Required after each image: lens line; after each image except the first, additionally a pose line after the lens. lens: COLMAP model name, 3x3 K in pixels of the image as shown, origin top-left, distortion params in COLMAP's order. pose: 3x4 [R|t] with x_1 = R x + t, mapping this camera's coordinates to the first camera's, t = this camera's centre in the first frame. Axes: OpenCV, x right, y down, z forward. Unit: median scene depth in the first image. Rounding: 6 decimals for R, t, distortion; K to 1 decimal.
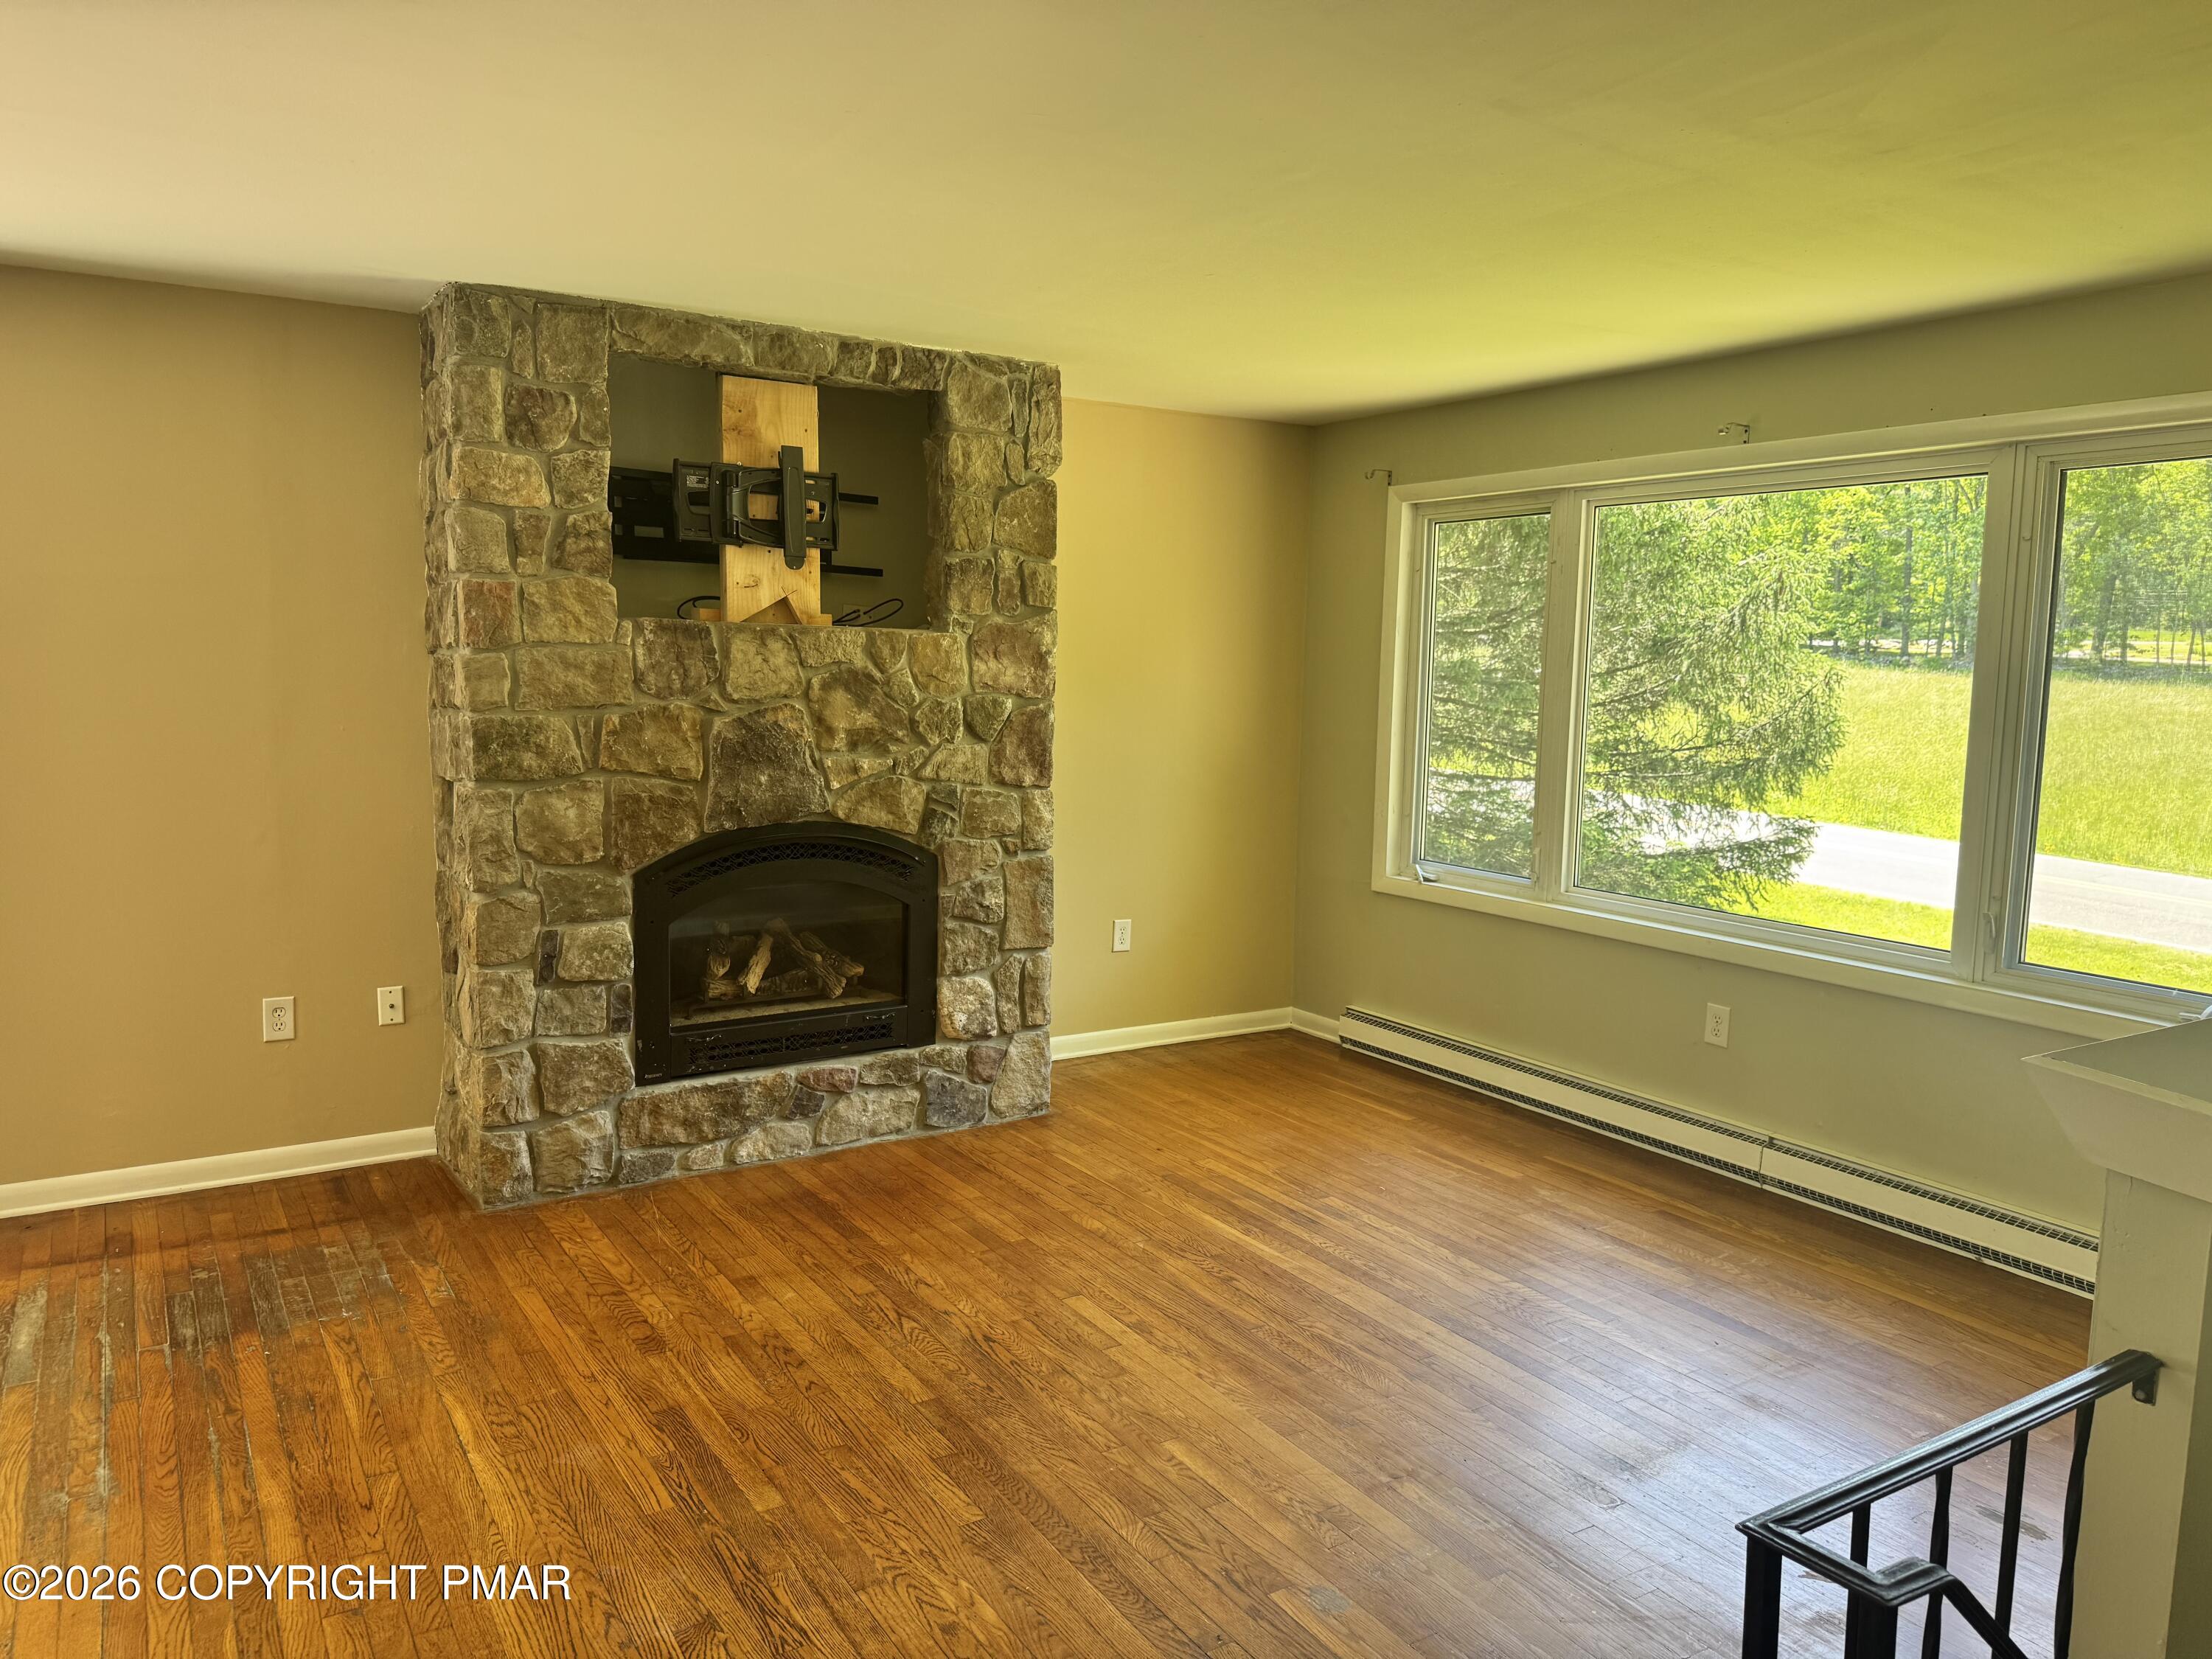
lens RADIAL K [[1560.4, 0, 1106.0], [0, 1560.4, 829.5], [0, 0, 1]] dist [-0.002417, -0.005019]
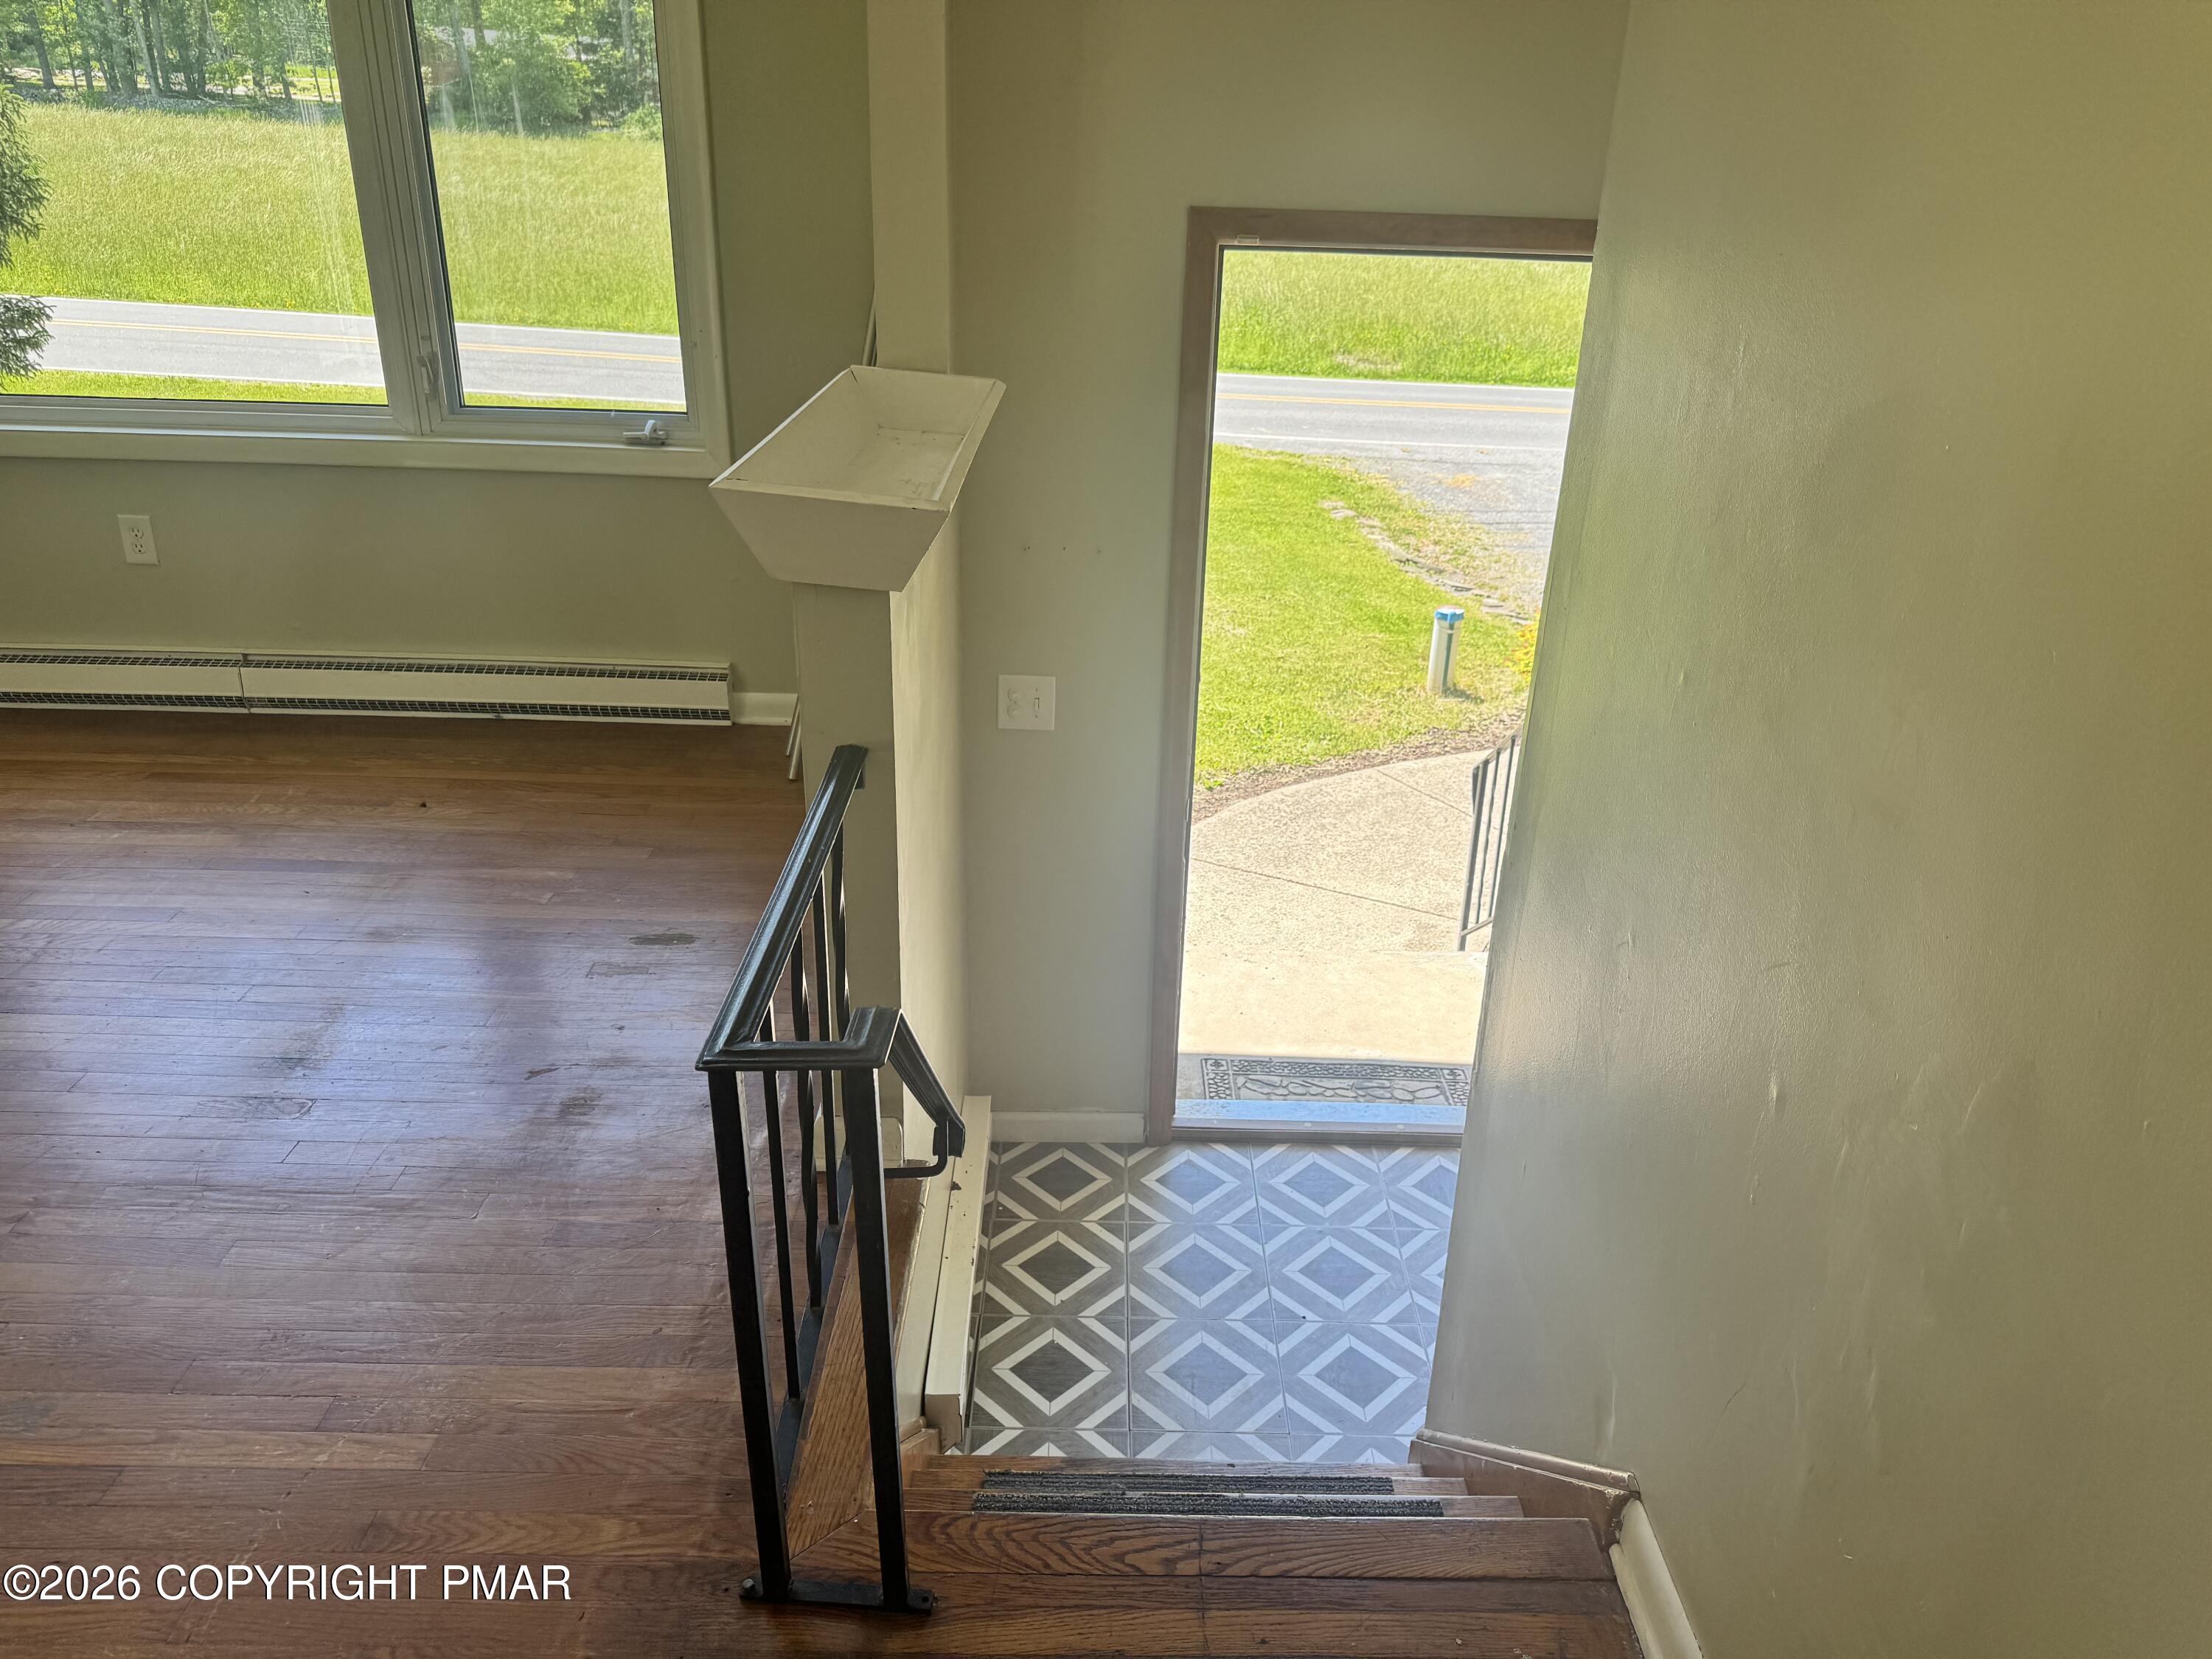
lens RADIAL K [[1560.4, 0, 1106.0], [0, 1560.4, 829.5], [0, 0, 1]] dist [-0.002417, -0.005019]
pose [[0.515101, -0.348407, 0.783124, -0.045060], [0.075452, 0.928543, 0.363475, 0.008615], [-0.853802, -0.128138, 0.504582, 0.146291]]
